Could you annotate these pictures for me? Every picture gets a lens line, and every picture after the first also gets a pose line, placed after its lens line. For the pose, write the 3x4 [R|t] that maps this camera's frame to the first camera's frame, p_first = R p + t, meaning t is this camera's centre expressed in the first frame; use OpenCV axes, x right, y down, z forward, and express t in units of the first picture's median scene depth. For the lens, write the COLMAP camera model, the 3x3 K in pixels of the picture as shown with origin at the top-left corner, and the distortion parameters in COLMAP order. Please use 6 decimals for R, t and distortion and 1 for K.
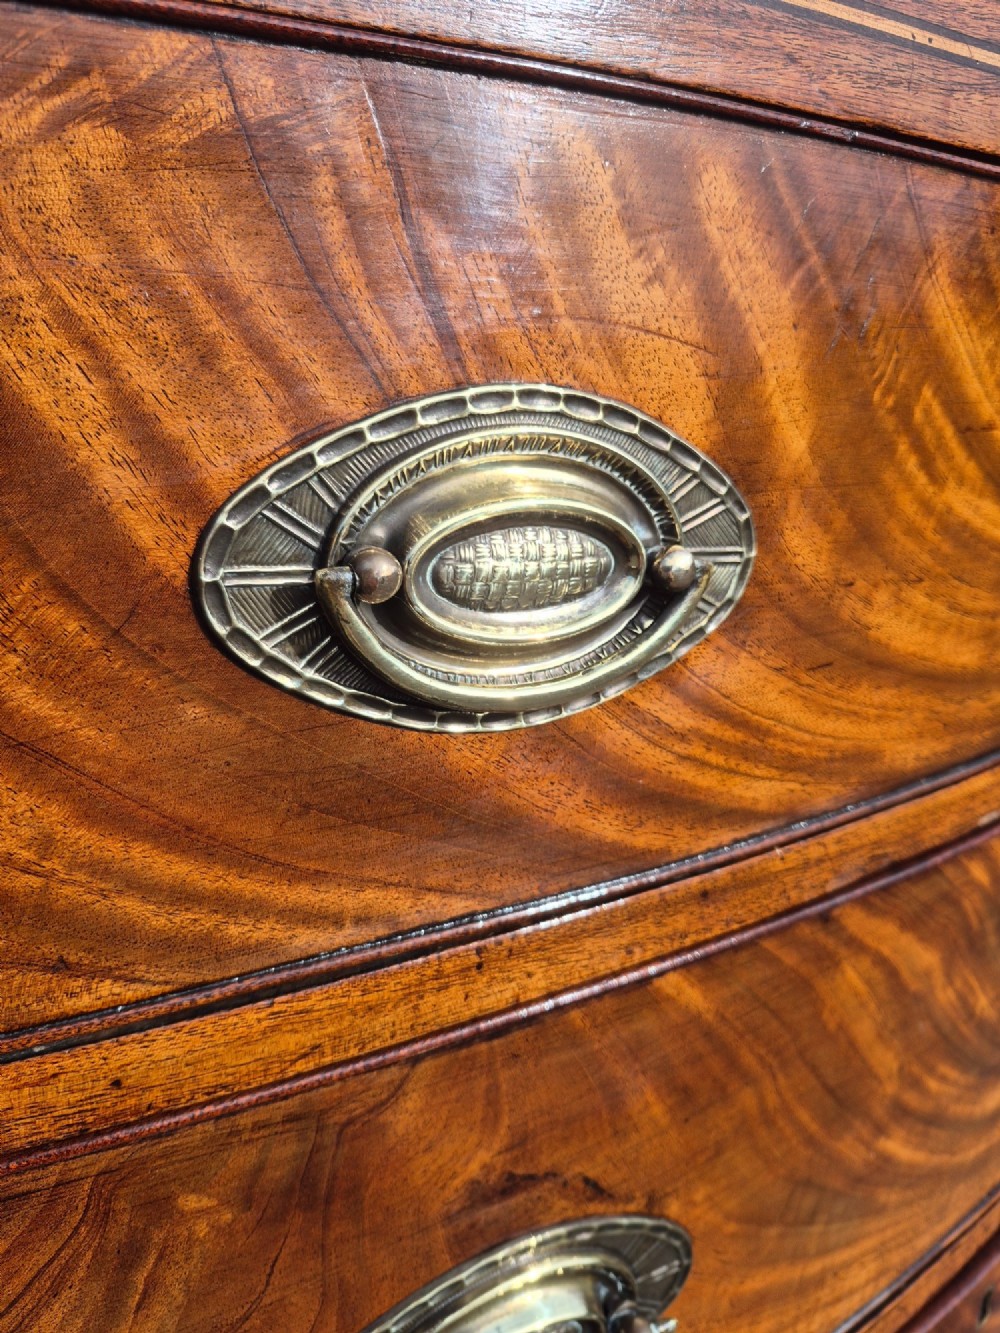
lens RADIAL K [[951.6, 0, 493.9], [0, 951.6, 641.7], [0, 0, 1]] dist [0.010762, -0.006335]
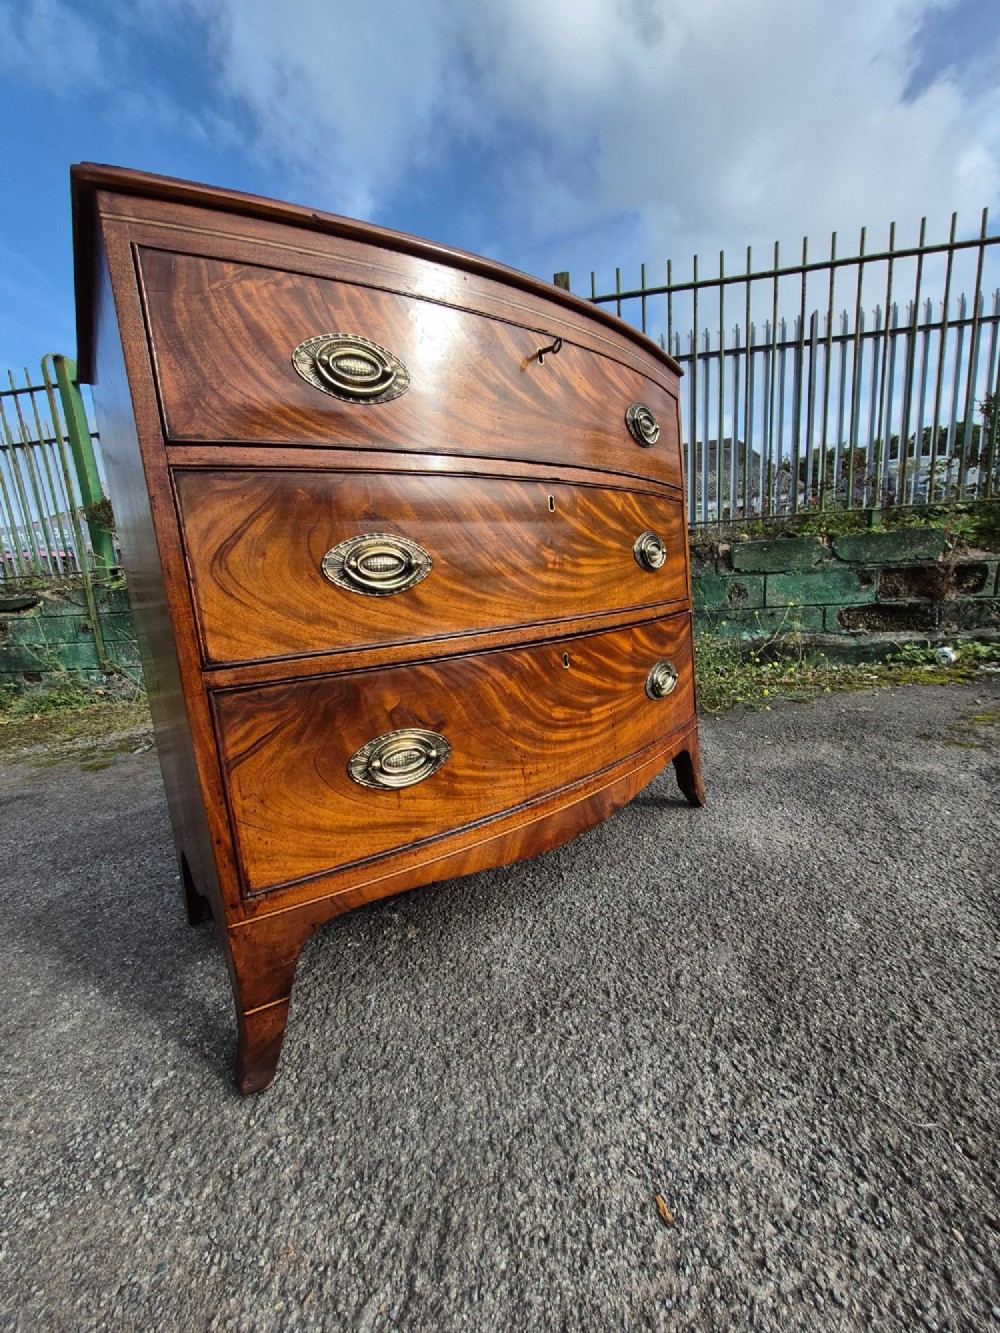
lens RADIAL K [[521.0, 0, 516.0], [0, 521.0, 655.9], [0, 0, 1]] dist [0.001678, 0.000156]
pose [[0.993855, -0.106838, 0.028955, 0.559509], [0.109955, 0.982993, -0.147084, 1.721823], [-0.012748, 0.149364, 0.988700, -1.422689]]
